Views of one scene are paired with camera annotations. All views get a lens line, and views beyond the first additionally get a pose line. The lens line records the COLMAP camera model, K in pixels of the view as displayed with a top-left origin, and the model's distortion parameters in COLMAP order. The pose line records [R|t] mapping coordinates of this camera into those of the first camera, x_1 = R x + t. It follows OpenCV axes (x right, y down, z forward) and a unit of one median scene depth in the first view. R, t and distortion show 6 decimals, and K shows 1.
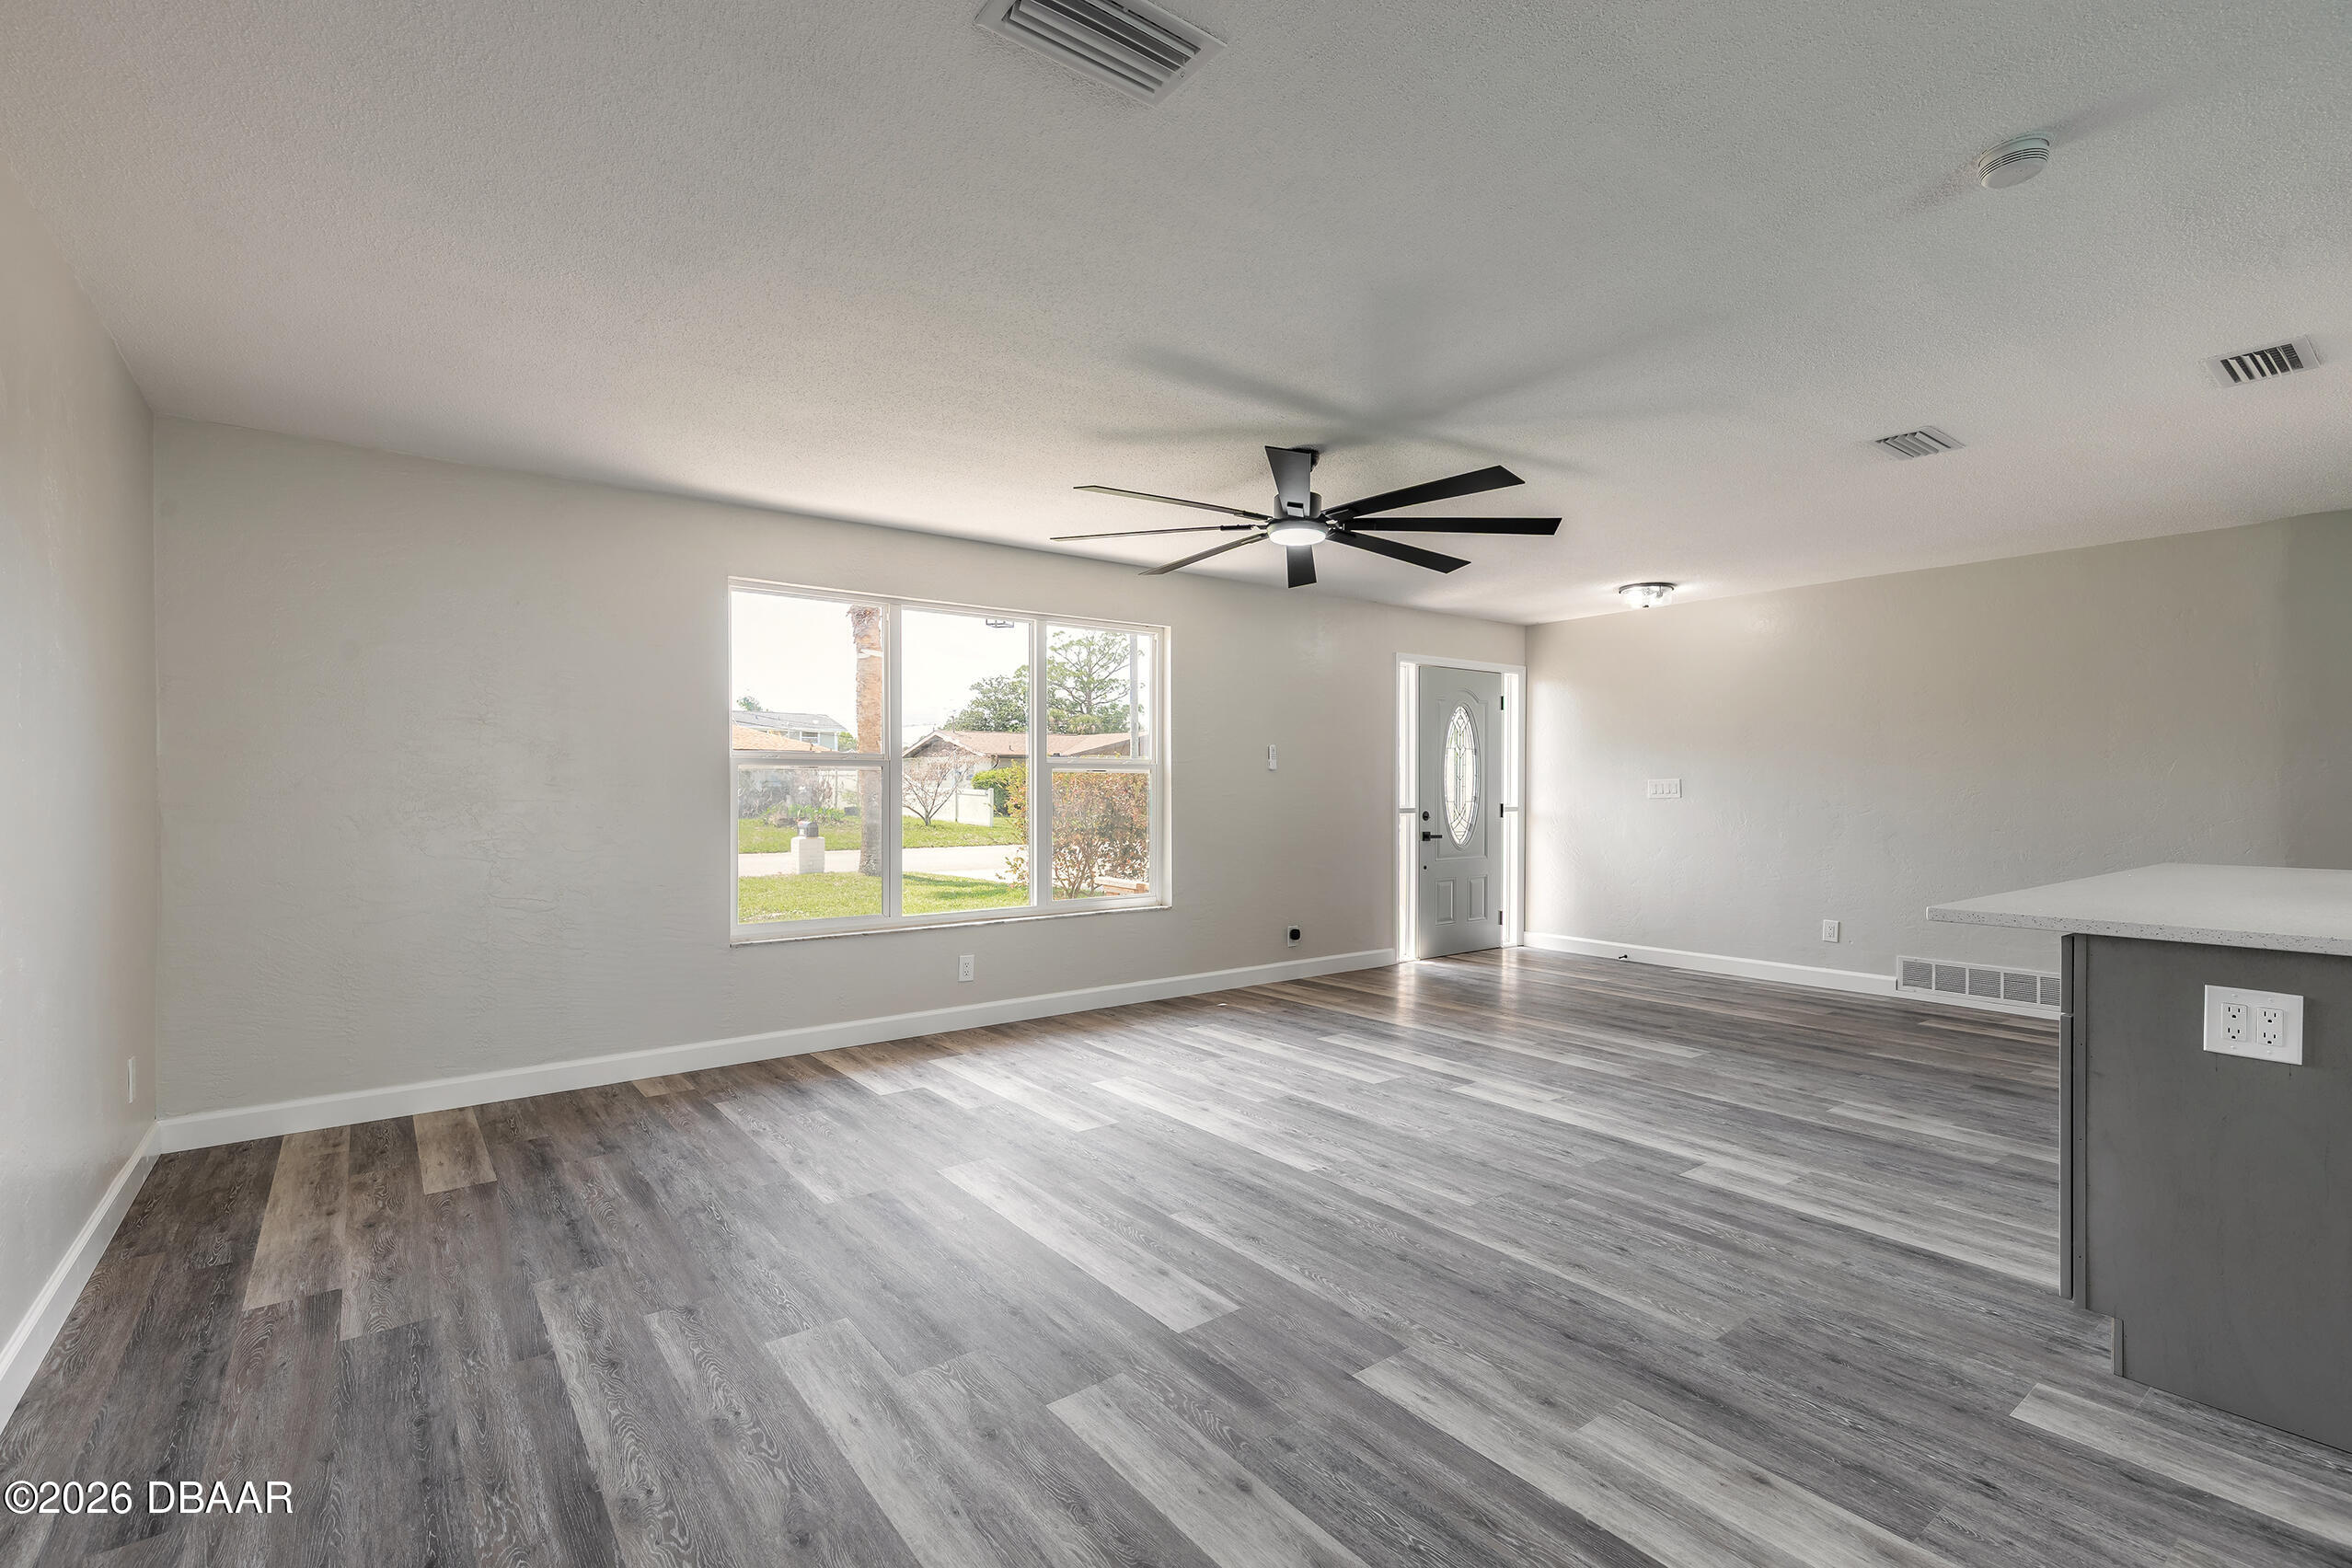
lens RADIAL K [[1058.2, 0, 1165.2], [0, 1058.2, 788.6], [0, 0, 1]] dist [0.004719, -0.000387]
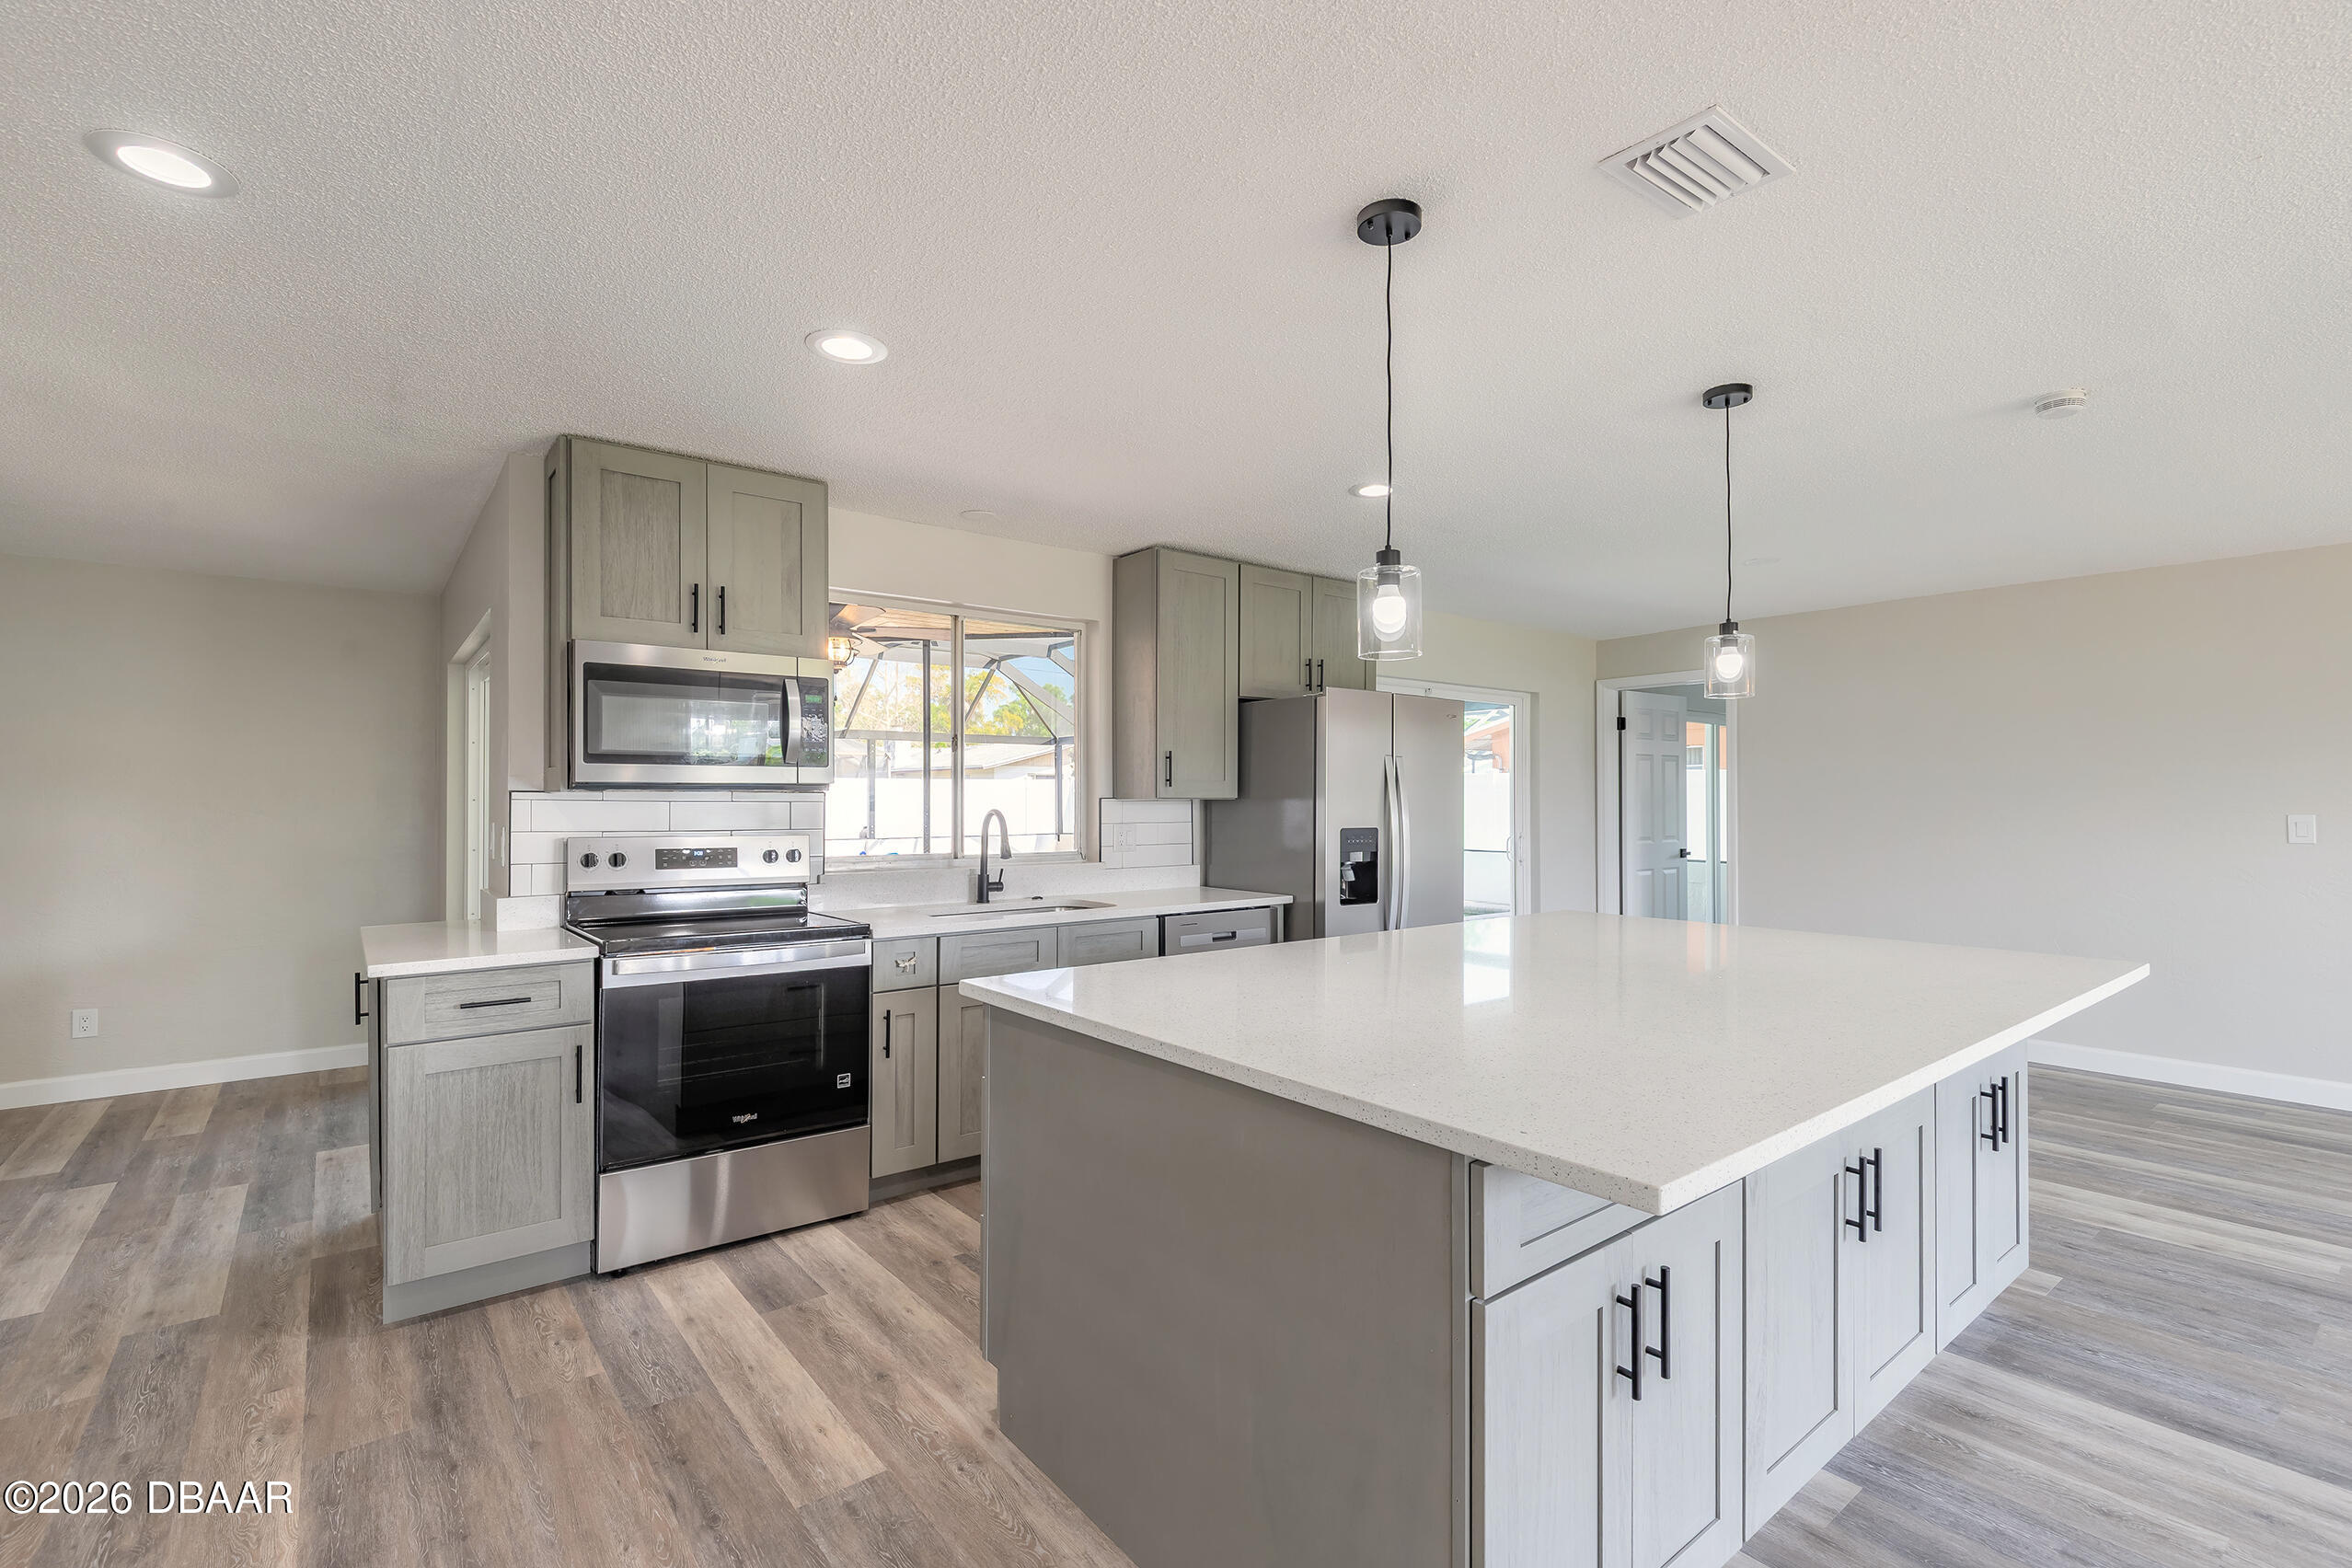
lens RADIAL K [[1061.9, 0, 1172.1], [0, 1061.9, 787.9], [0, 0, 1]] dist [0.005967, 0.000326]
pose [[-0.999738, -0.001536, -0.022826, 1.138681], [-0.001298, 0.999944, -0.010469, -0.034789], [0.022841, -0.010436, -0.999685, 1.356773]]
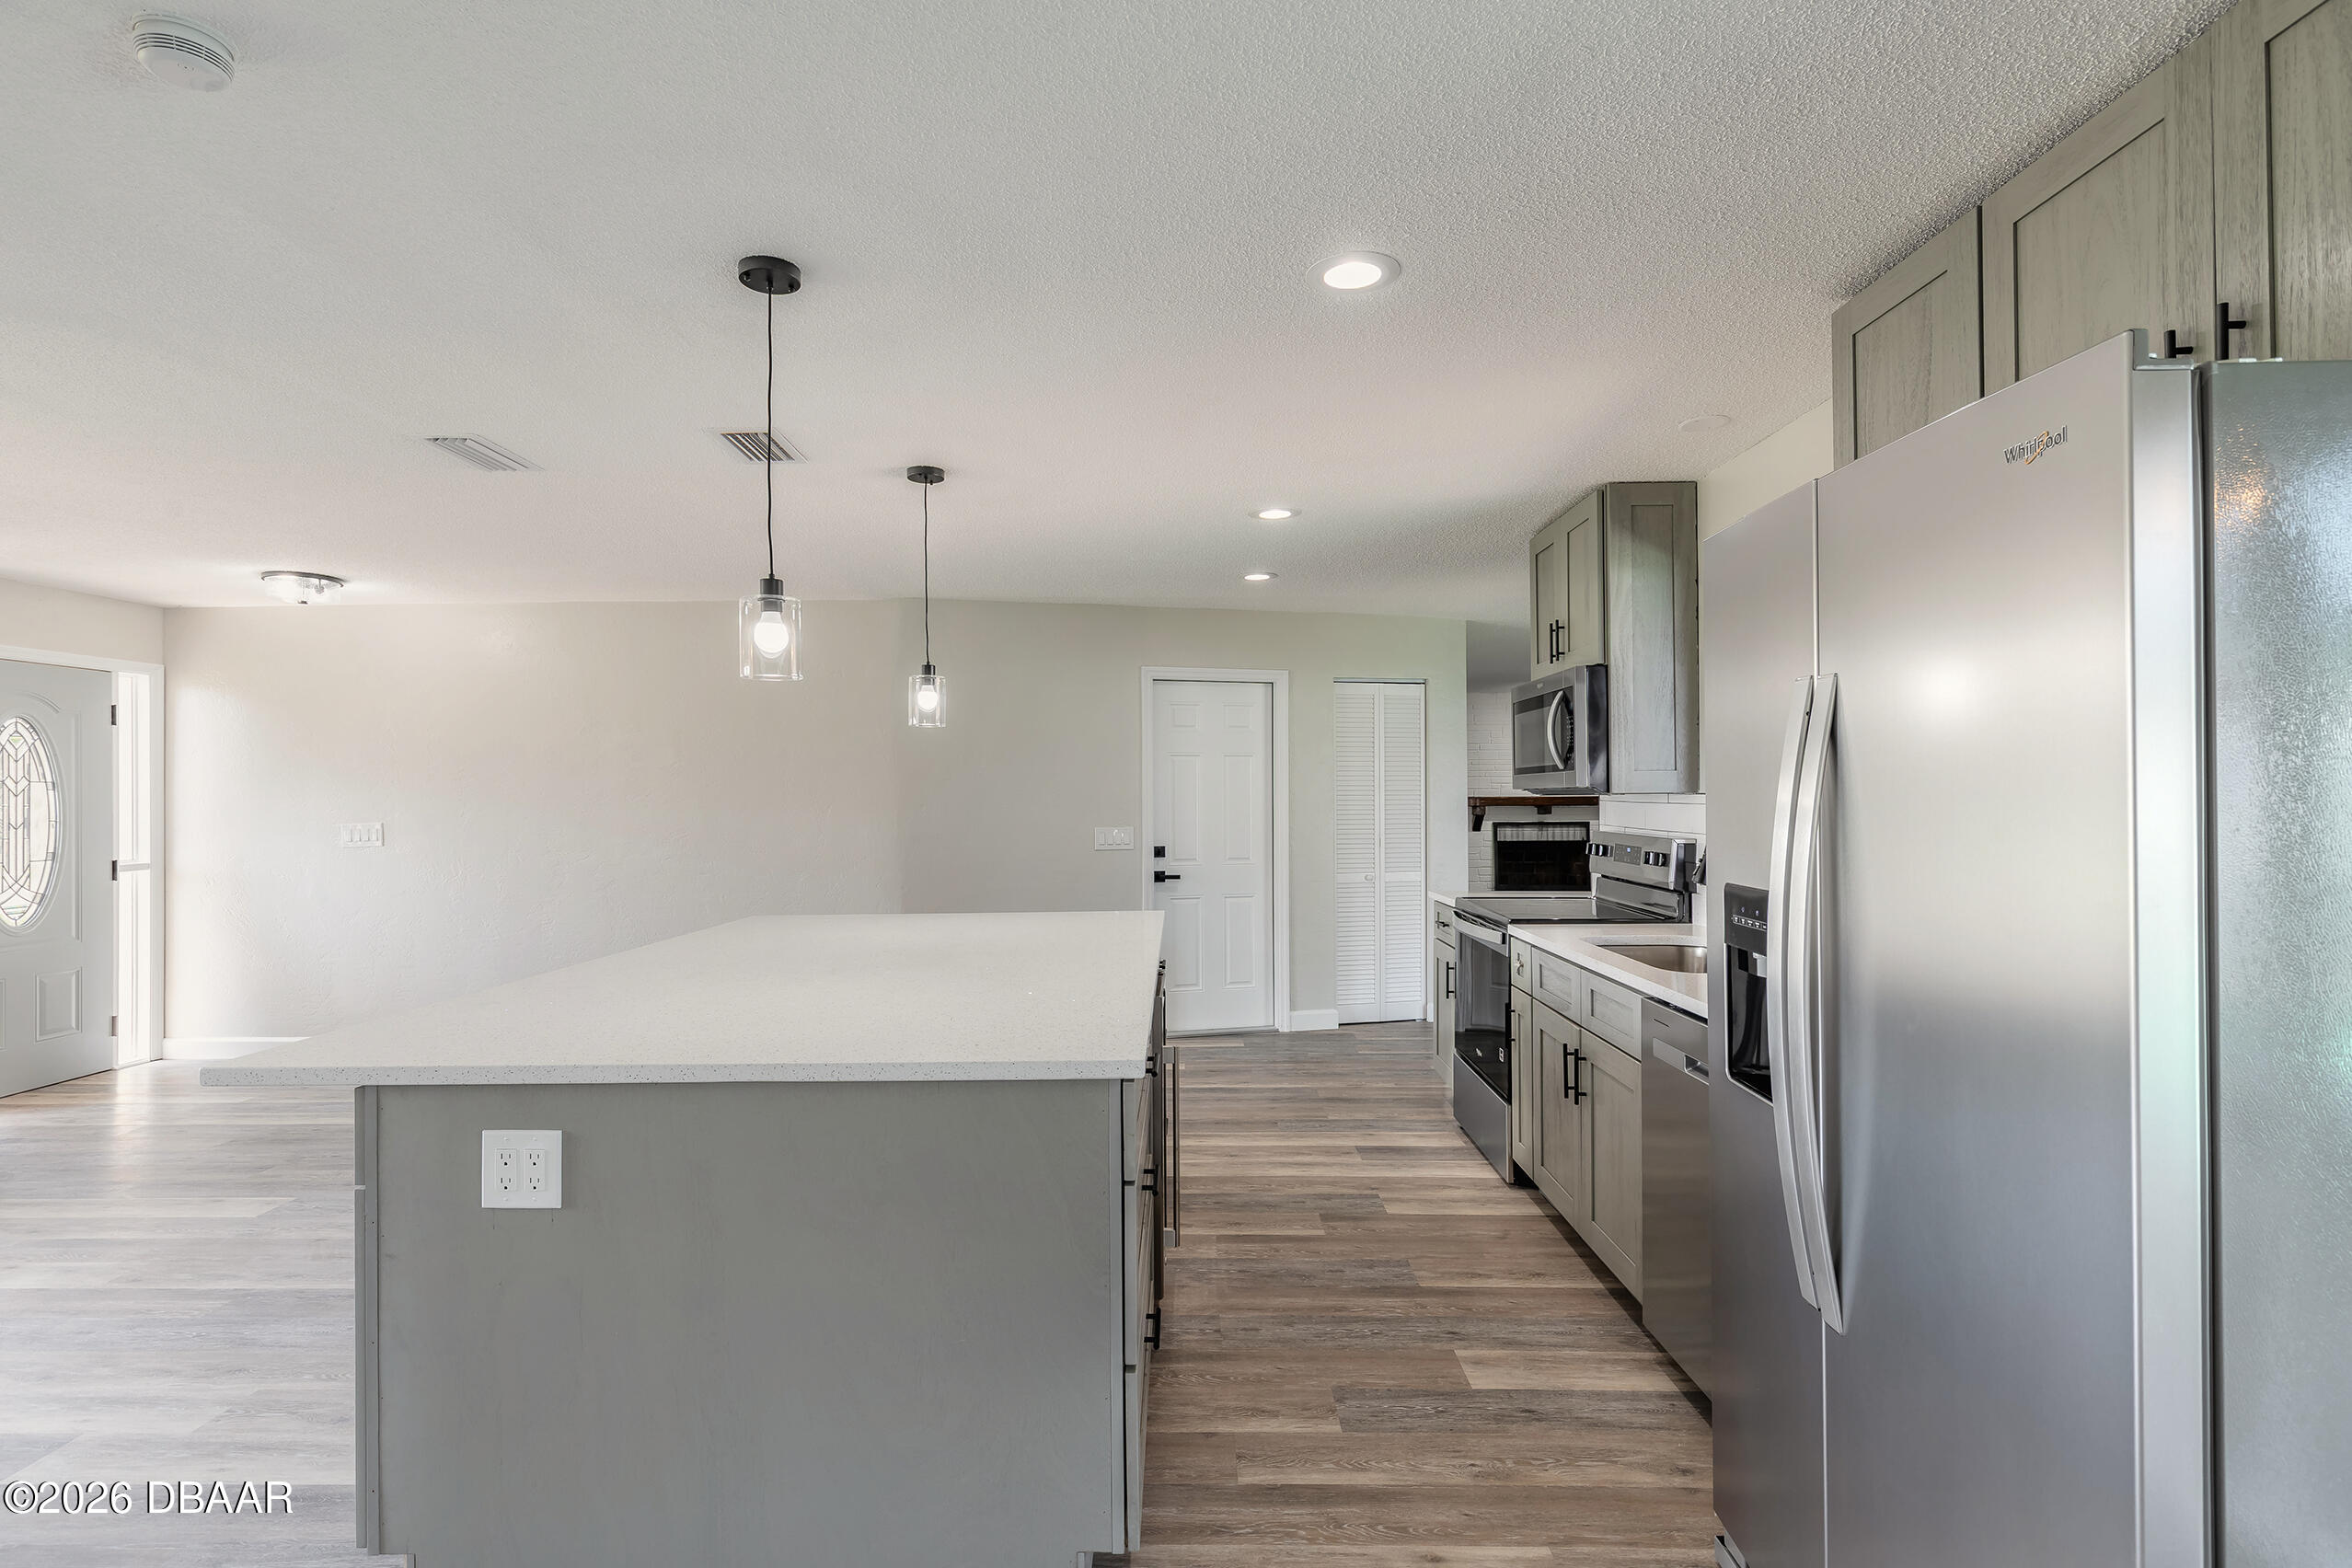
lens RADIAL K [[1132.6, 0, 1169.4], [0, 1132.6, 791.8], [0, 0, 1]] dist [0.001032, 0.000014]
pose [[0.615475, -0.003088, 0.788150, 0.339985], [0.010291, 0.999939, -0.004118, -0.044008], [-0.788089, 0.010645, 0.615469, 0.001981]]
